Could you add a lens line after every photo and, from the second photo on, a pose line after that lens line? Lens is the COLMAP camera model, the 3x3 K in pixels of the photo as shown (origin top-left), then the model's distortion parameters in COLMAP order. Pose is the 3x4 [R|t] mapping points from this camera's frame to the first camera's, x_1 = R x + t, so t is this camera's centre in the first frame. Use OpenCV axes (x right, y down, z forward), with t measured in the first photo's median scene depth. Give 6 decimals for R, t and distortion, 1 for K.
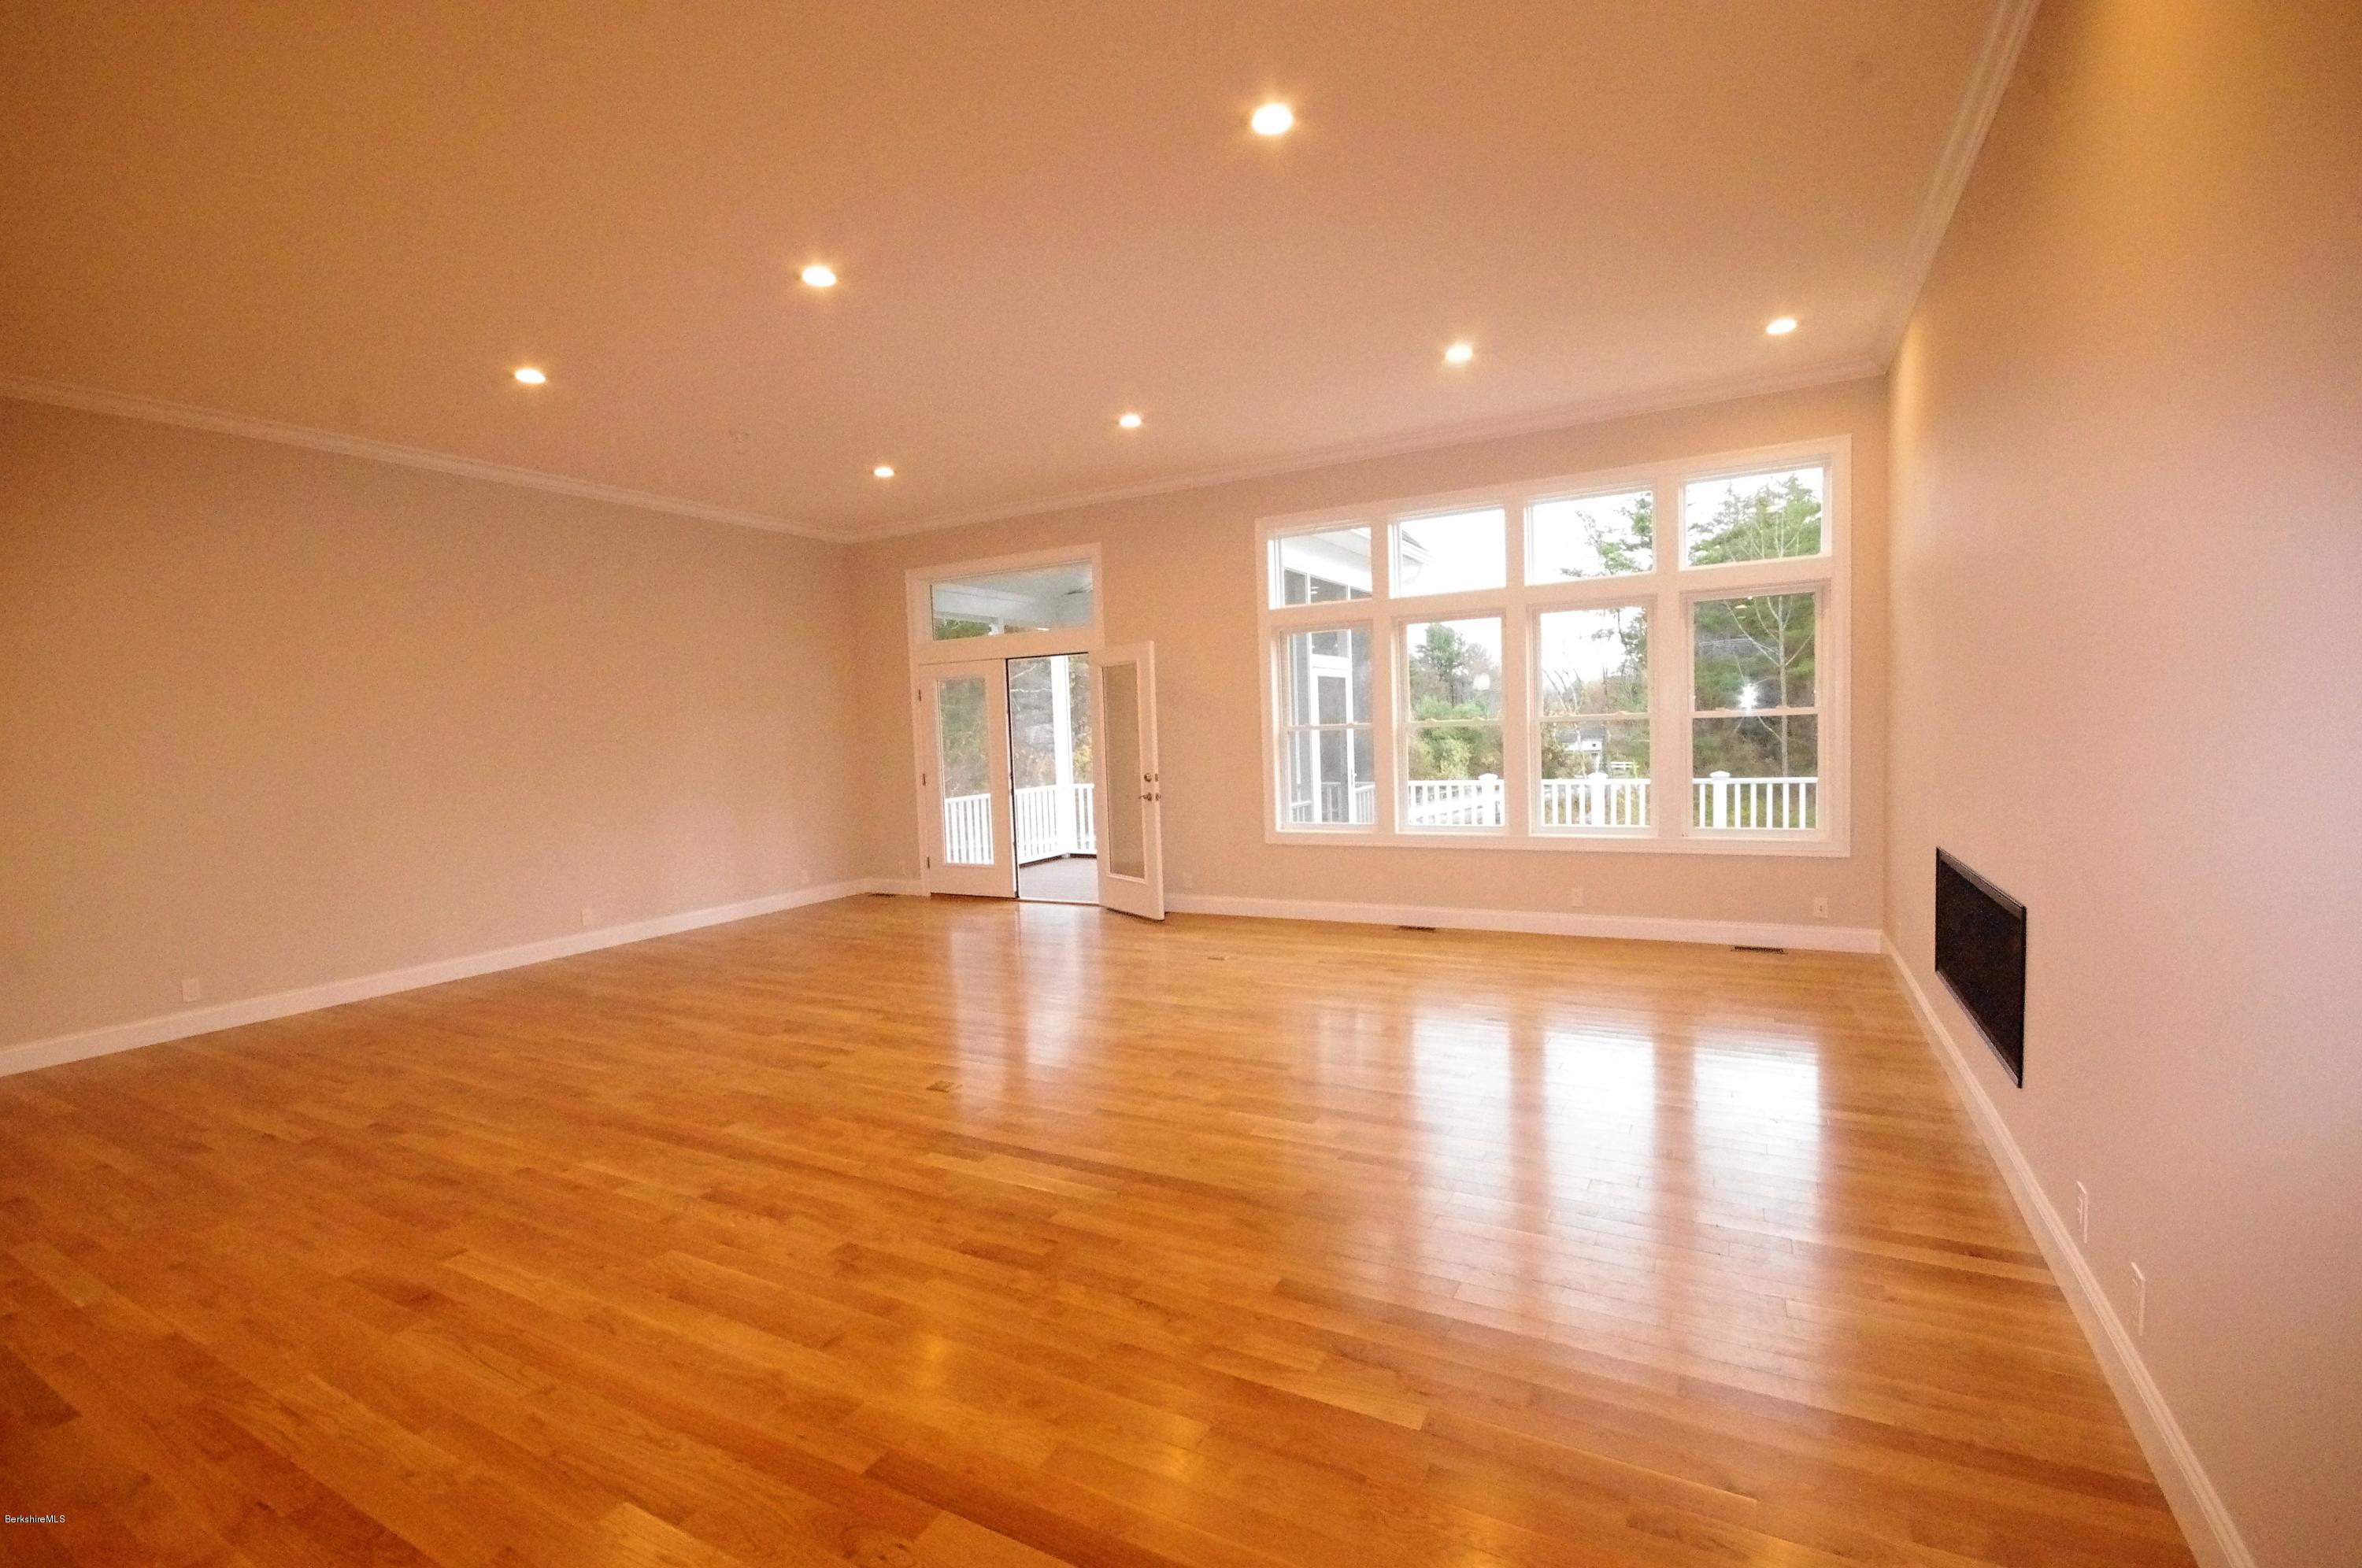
lens RADIAL K [[1055.6, 0, 1181.0], [0, 1055.6, 784.0], [0, 0, 1]] dist [-0.000789, -0.000049]
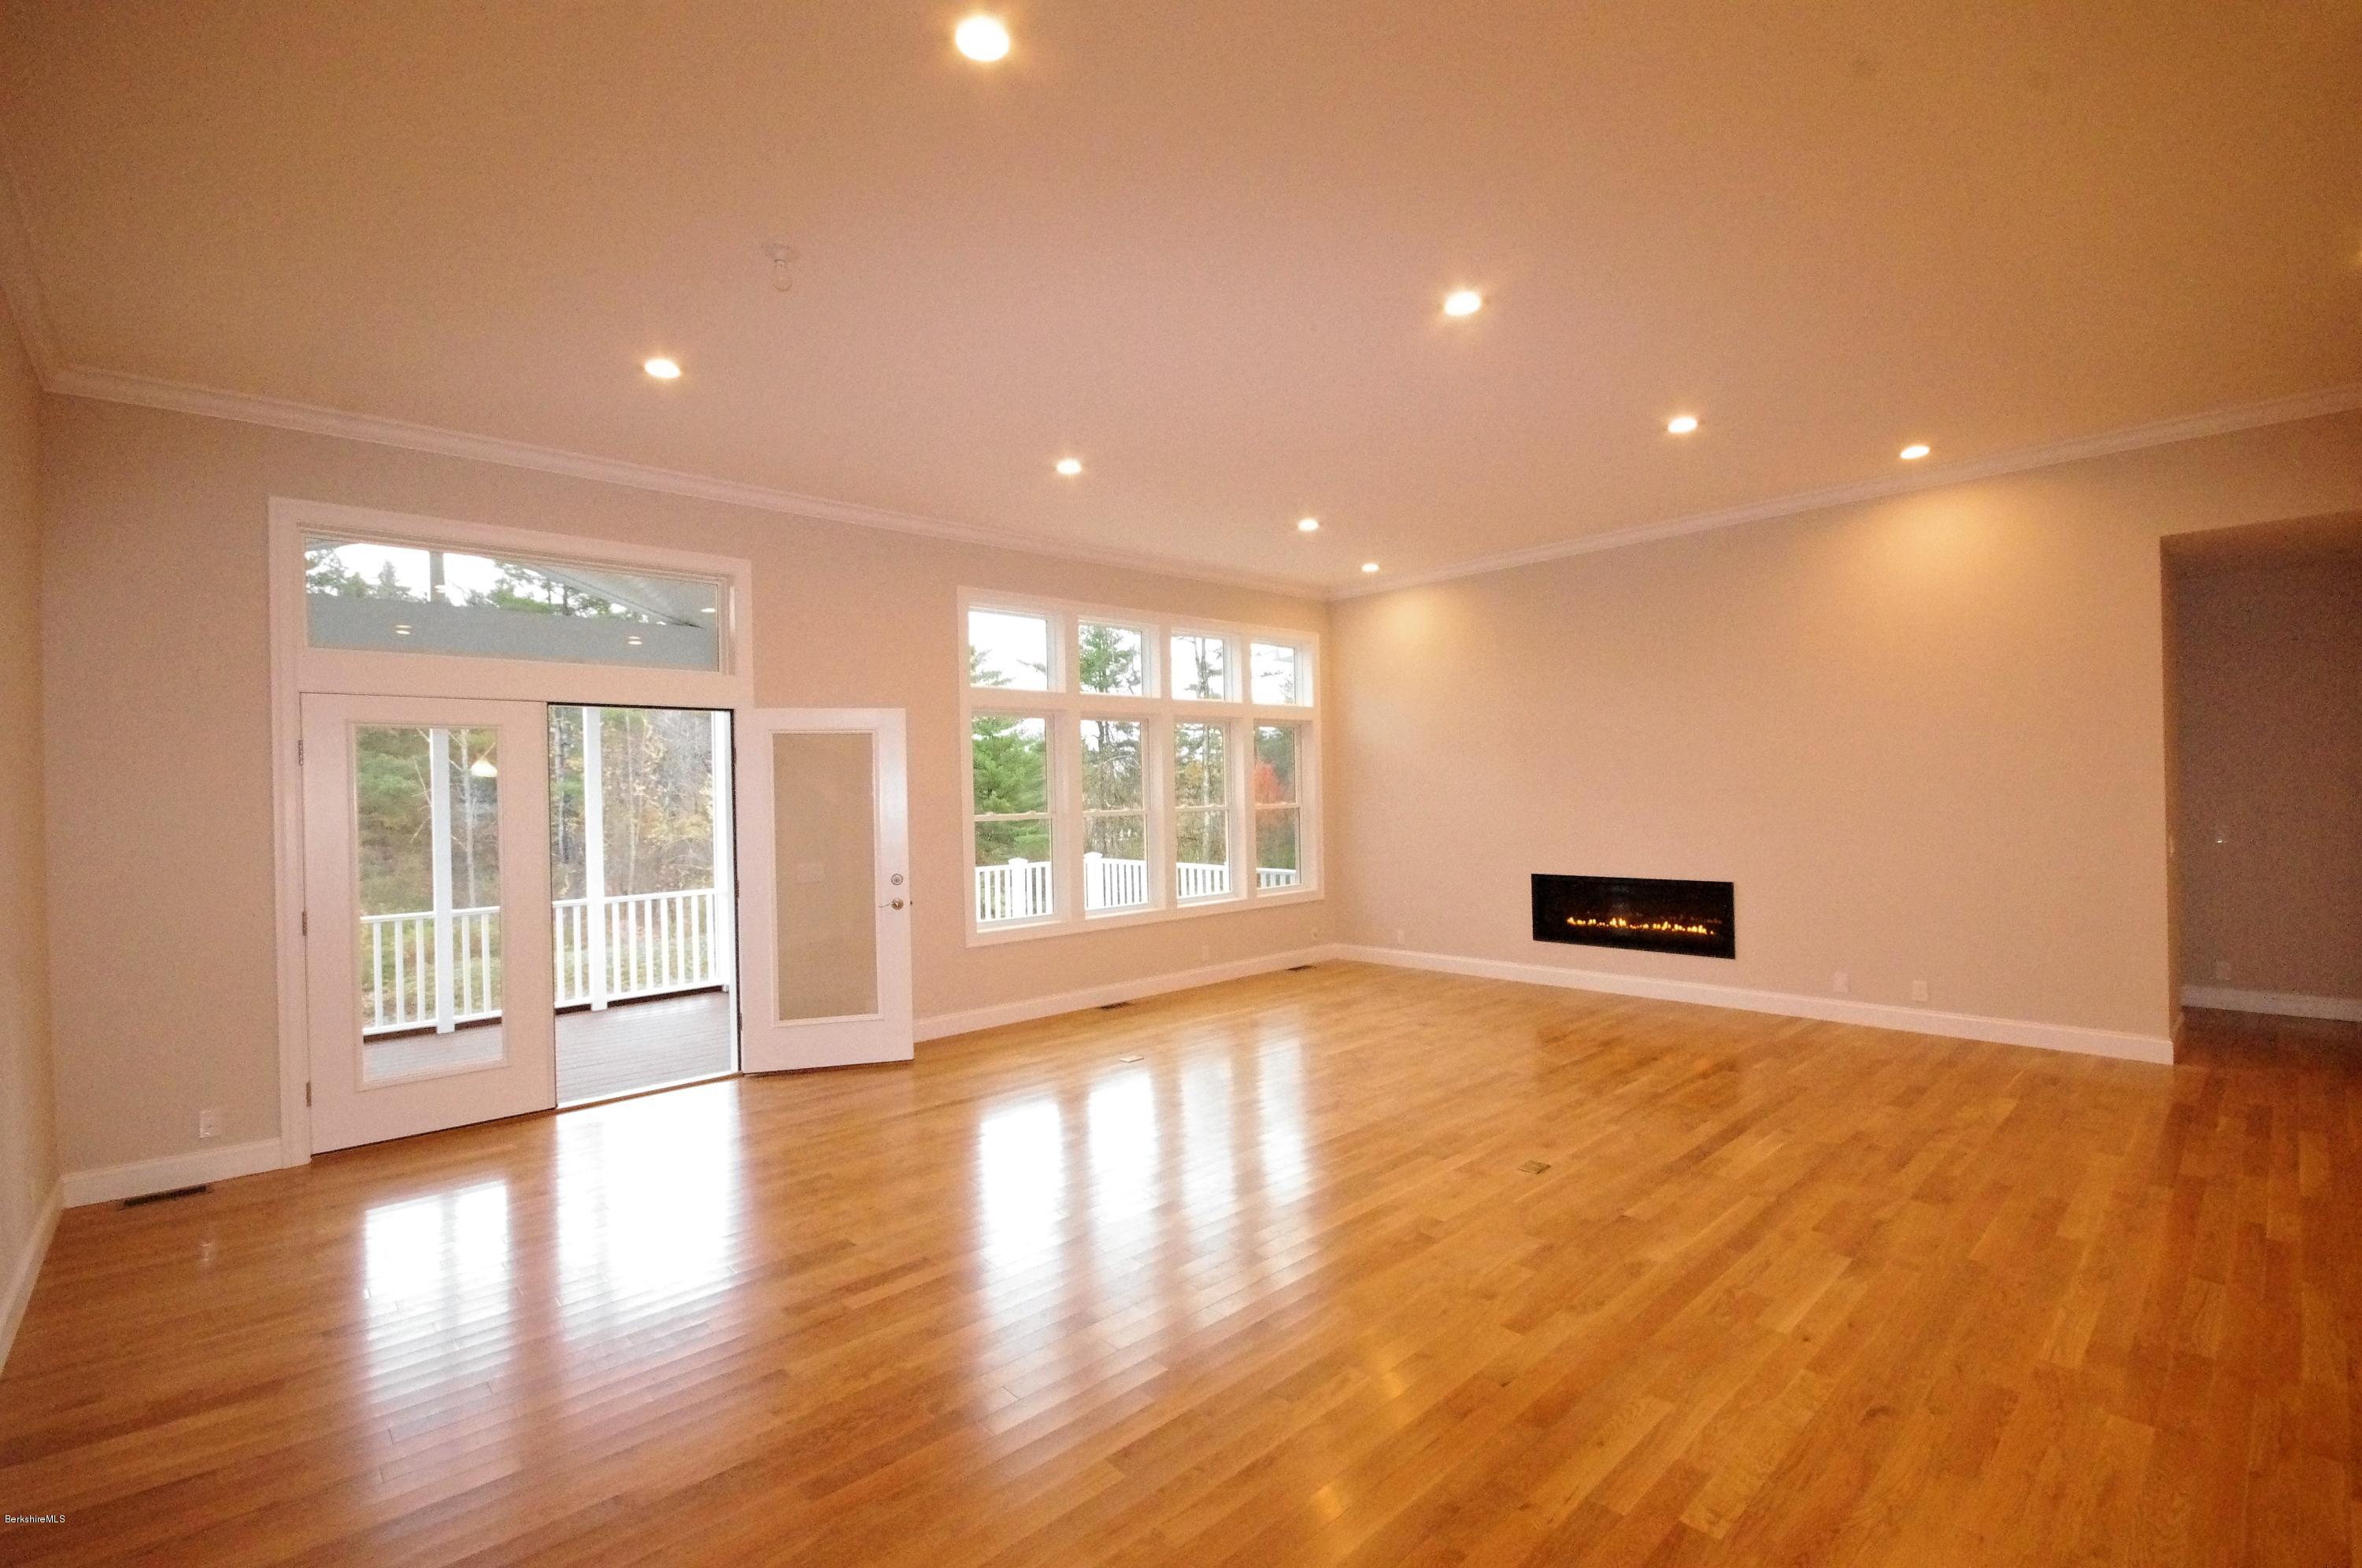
lens RADIAL K [[1040.5, 0, 1181.0], [0, 1040.5, 784.0], [0, 0, 1]] dist [0.000675, -0.017024]
pose [[0.317355, 0.045333, 0.947223, -1.243530], [0.071941, 0.994827, -0.071714, -0.010781], [-0.945574, 0.090903, 0.312452, 0.992673]]
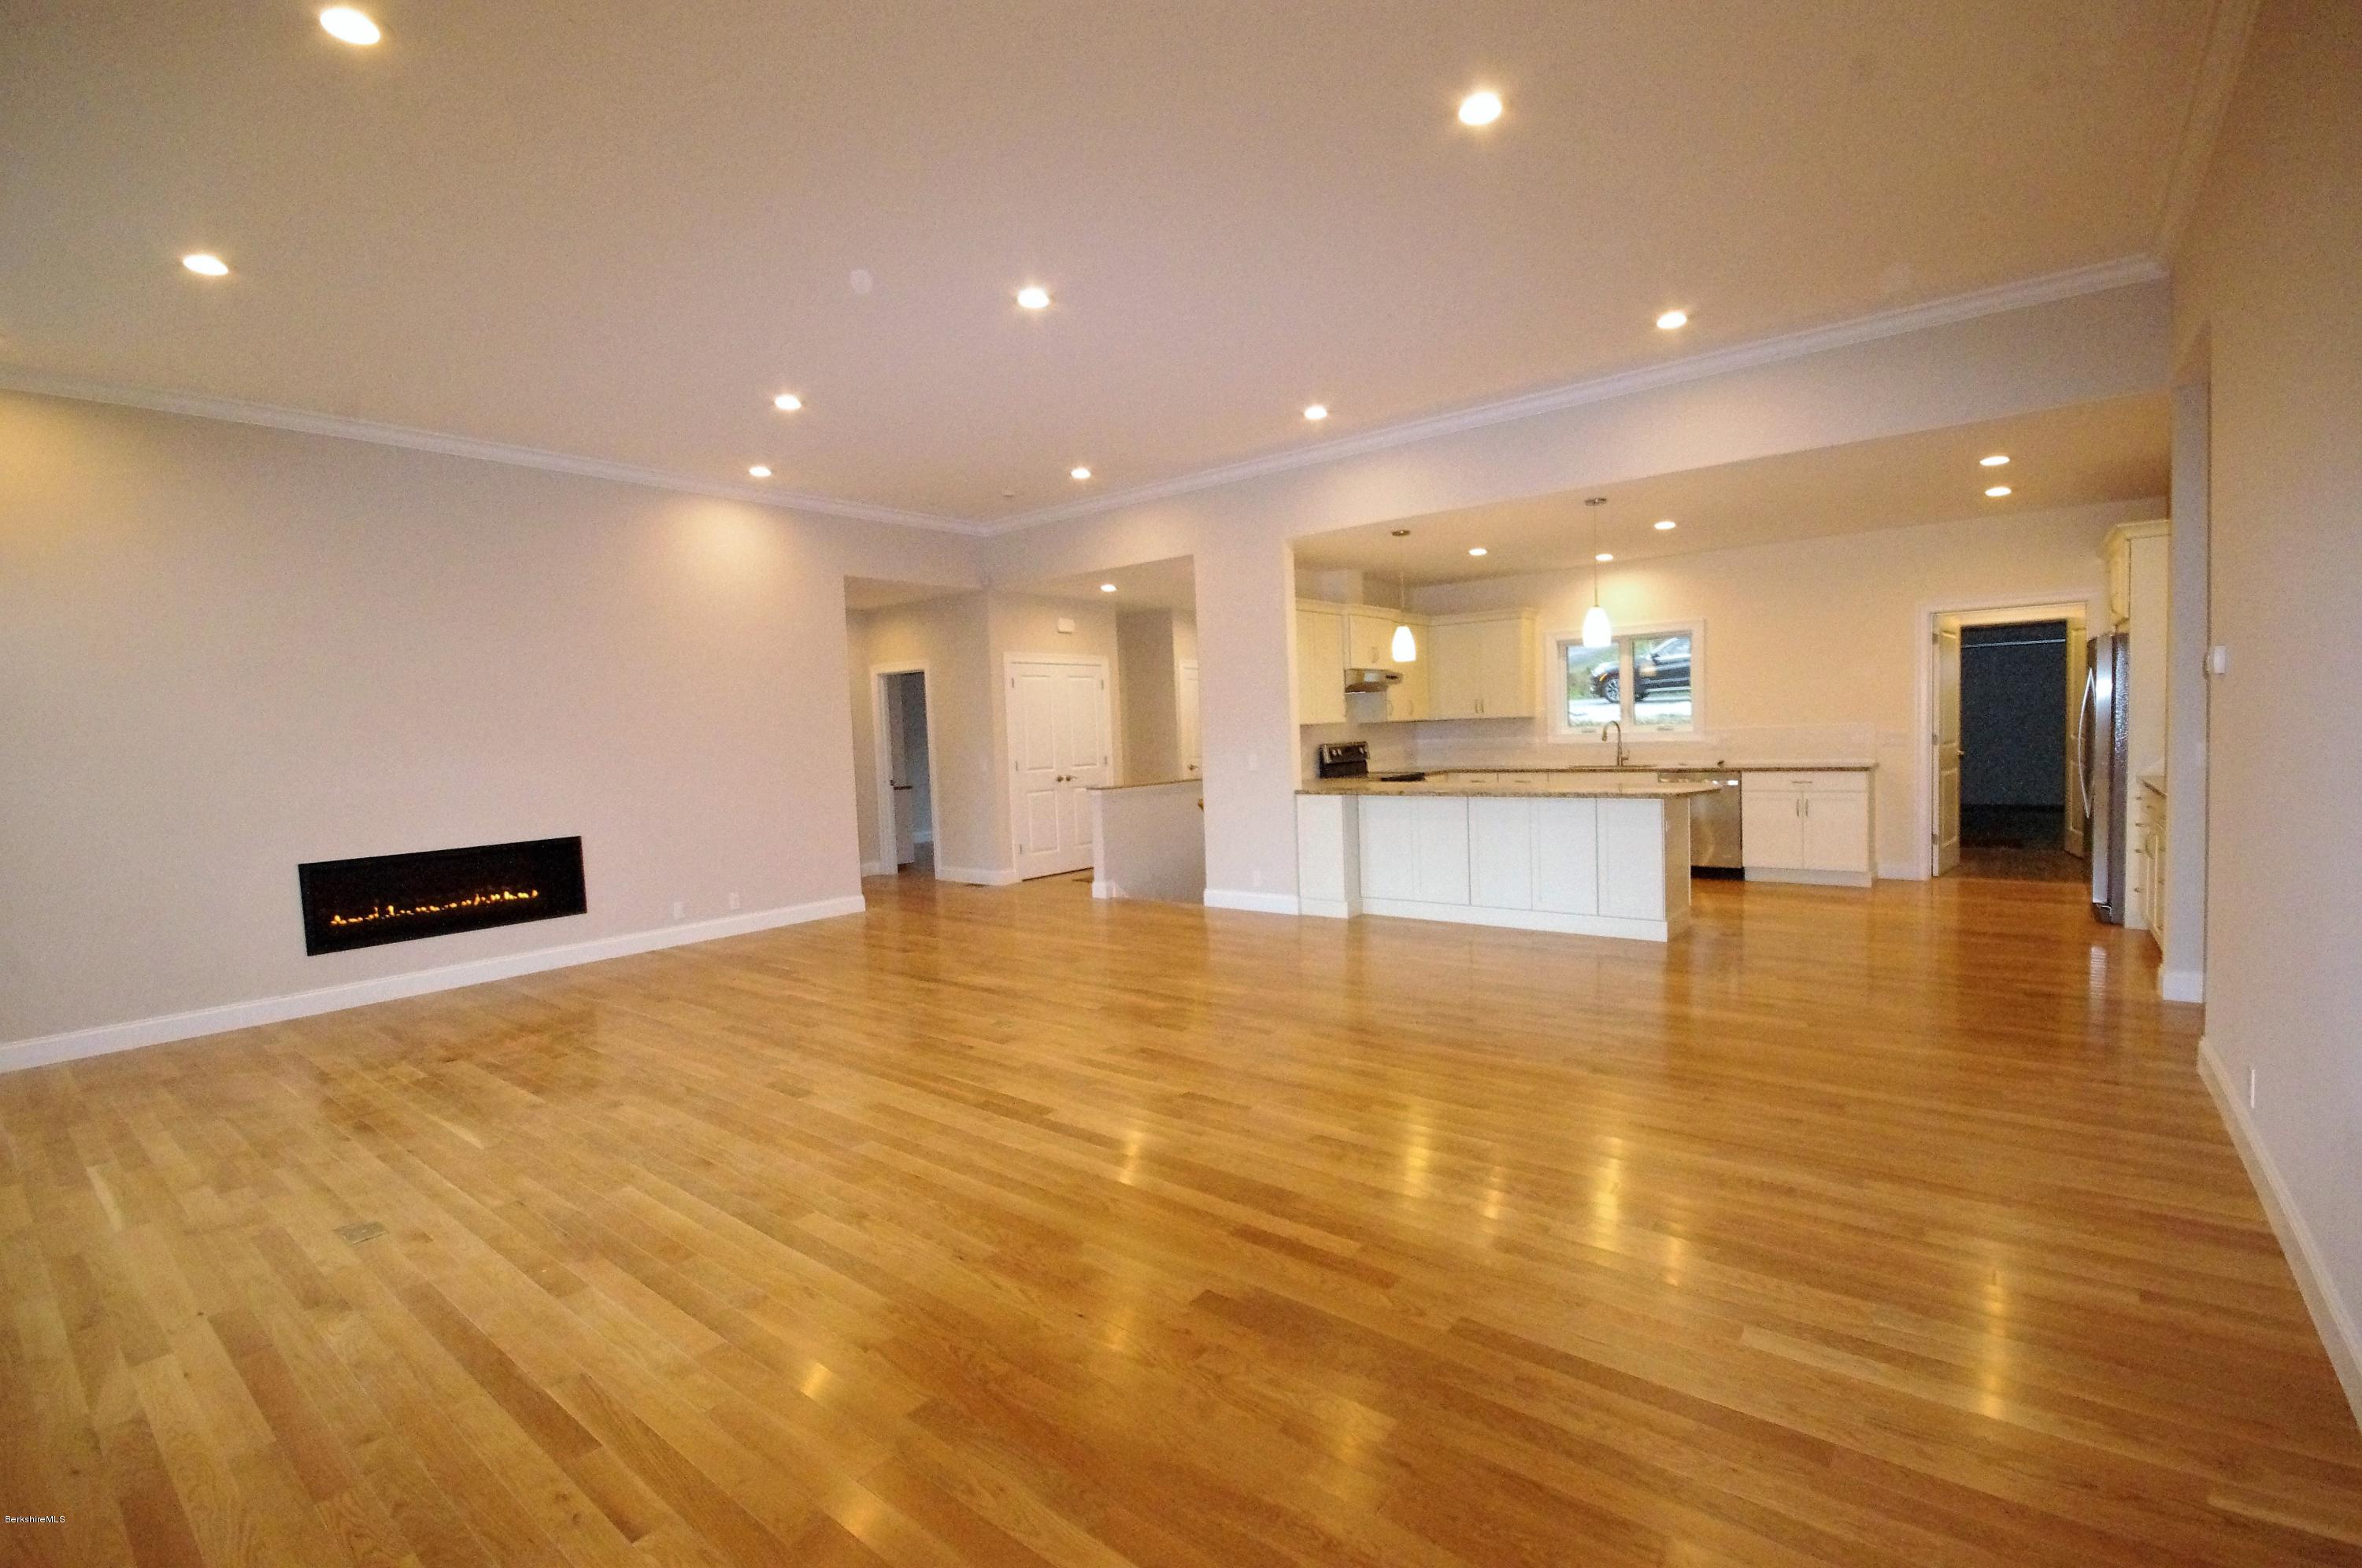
lens RADIAL K [[1040.5, 0, 1181.0], [0, 1040.5, 784.0], [0, 0, 1]] dist [0.000675, -0.017024]
pose [[-0.982598, 0.072692, 0.170933, -0.641911], [0.092636, 0.989409, 0.111750, -0.083097], [-0.160999, 0.125640, -0.978925, 2.076530]]
